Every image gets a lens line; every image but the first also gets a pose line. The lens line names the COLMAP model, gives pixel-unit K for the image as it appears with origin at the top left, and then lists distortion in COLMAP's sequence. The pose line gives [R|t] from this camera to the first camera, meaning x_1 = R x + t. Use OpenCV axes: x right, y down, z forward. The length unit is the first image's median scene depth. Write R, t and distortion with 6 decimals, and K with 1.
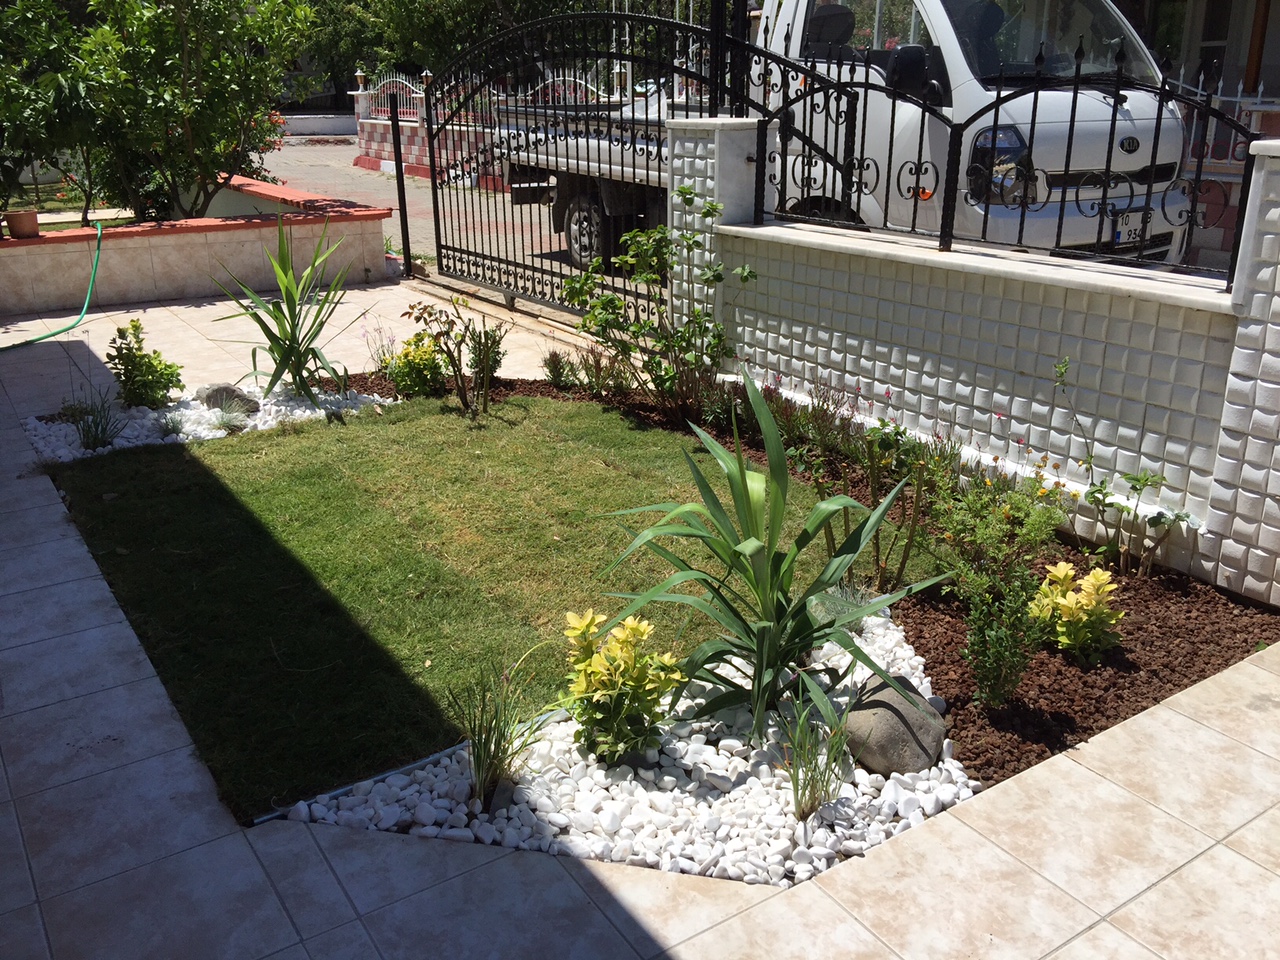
lens RADIAL K [[1079.4, 0, 642.1], [0, 1079.4, 455.0], [0, 0, 1]] dist [0.070537, -0.121676]
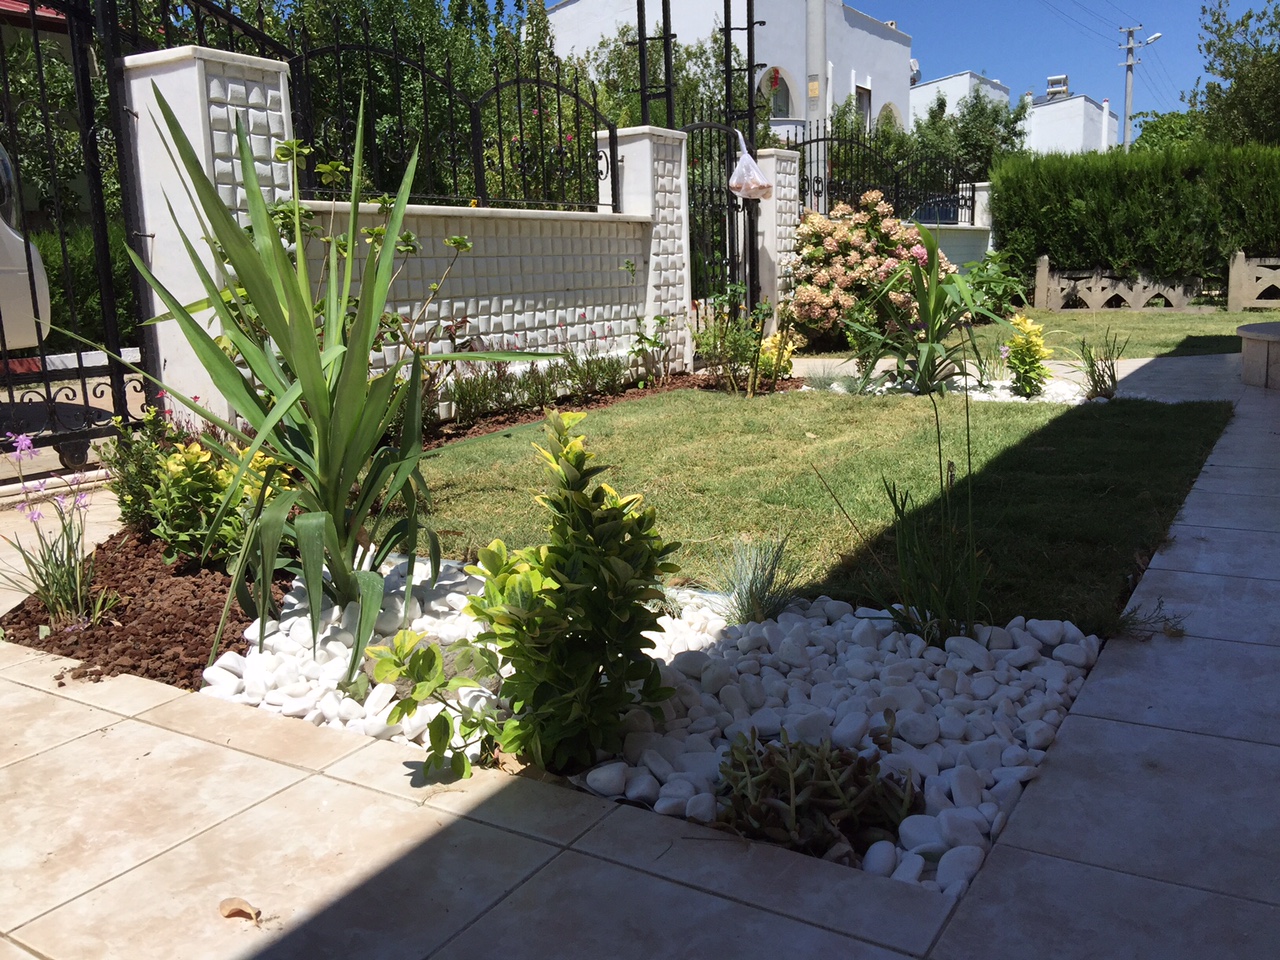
lens RADIAL K [[1079.4, 0, 642.1], [0, 1079.4, 455.0], [0, 0, 1]] dist [0.070537, -0.121676]
pose [[-0.411188, -0.129099, 0.902362, -0.791702], [0.334974, 0.899258, 0.281296, -0.200176], [-0.847772, 0.417933, -0.326519, 1.207450]]
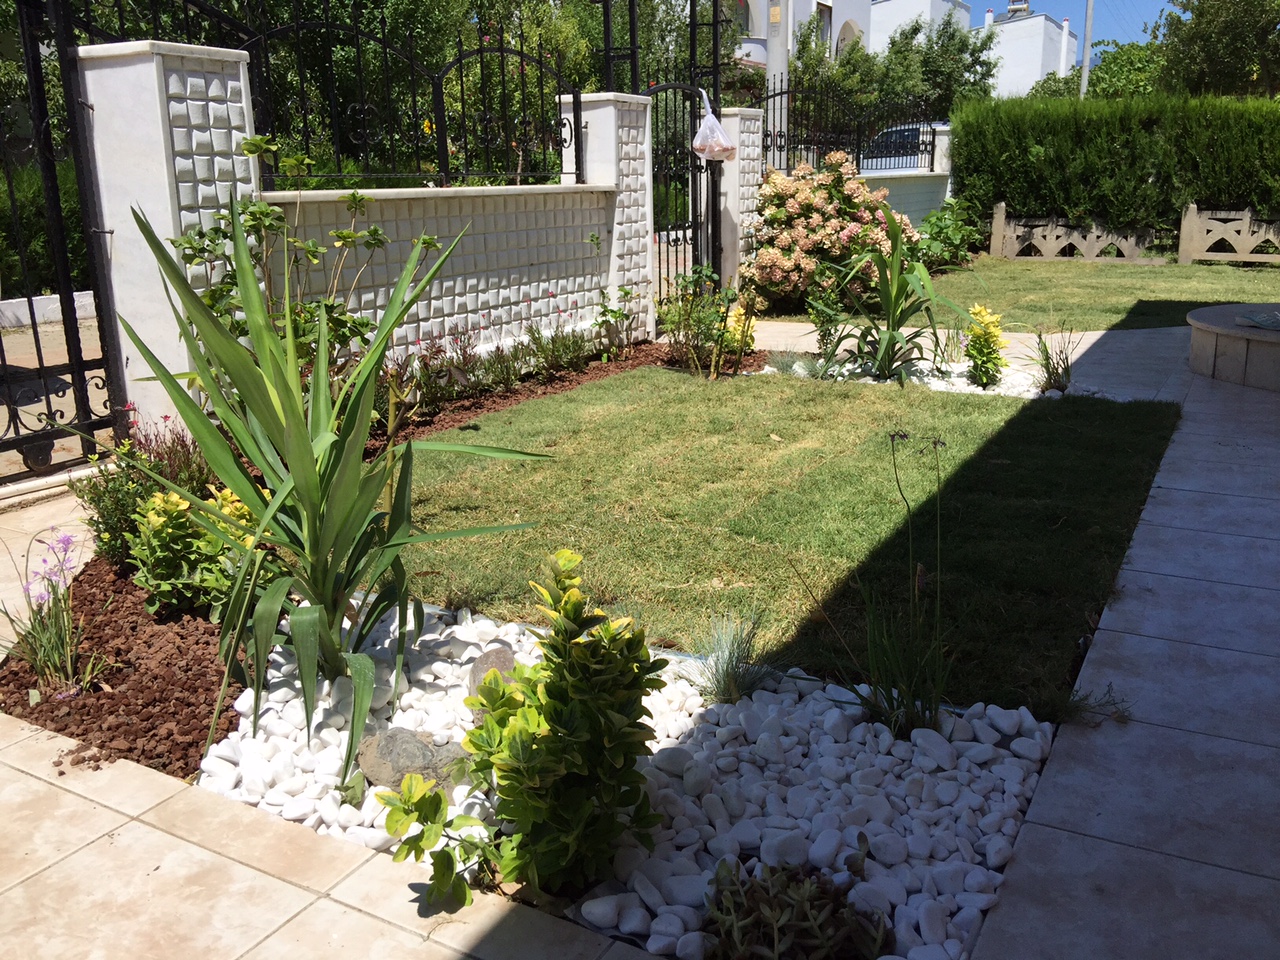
lens RADIAL K [[1079.4, 0, 642.1], [0, 1079.4, 455.0], [0, 0, 1]] dist [0.070537, -0.121676]
pose [[-0.448612, -0.200399, 0.870969, -0.787629], [0.314487, 0.876813, 0.363727, -0.263252], [-0.836568, 0.437081, -0.330326, 1.193810]]
